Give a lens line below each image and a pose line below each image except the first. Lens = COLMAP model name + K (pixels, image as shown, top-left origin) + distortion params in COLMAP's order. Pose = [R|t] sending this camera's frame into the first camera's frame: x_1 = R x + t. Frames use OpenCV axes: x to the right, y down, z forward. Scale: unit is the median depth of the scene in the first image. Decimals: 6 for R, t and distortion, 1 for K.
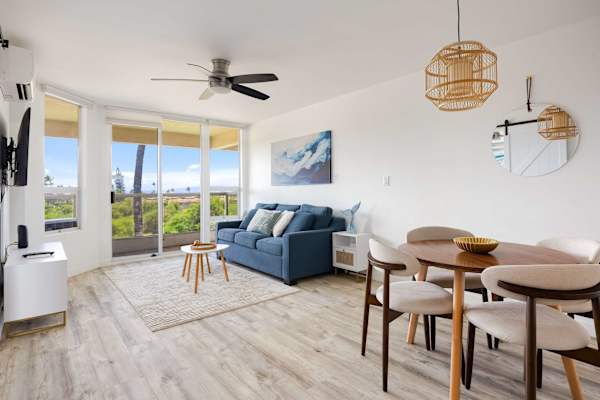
lens RADIAL K [[329.9, 0, 303.1], [0, 329.9, 185.0], [0, 0, 1]] dist [-0.001790, 0.000581]
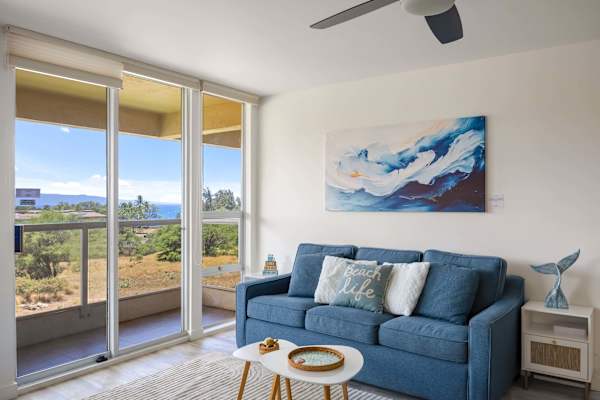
lens RADIAL K [[463.7, 0, 311.3], [0, 463.7, 200.6], [0, 0, 1]] dist [-0.001439, -0.001189]
pose [[0.965374, 0.013997, 0.260493, -0.432886], [-0.016970, 0.999814, 0.009168, -0.029218], [-0.260316, -0.013271, 0.965432, 0.361043]]
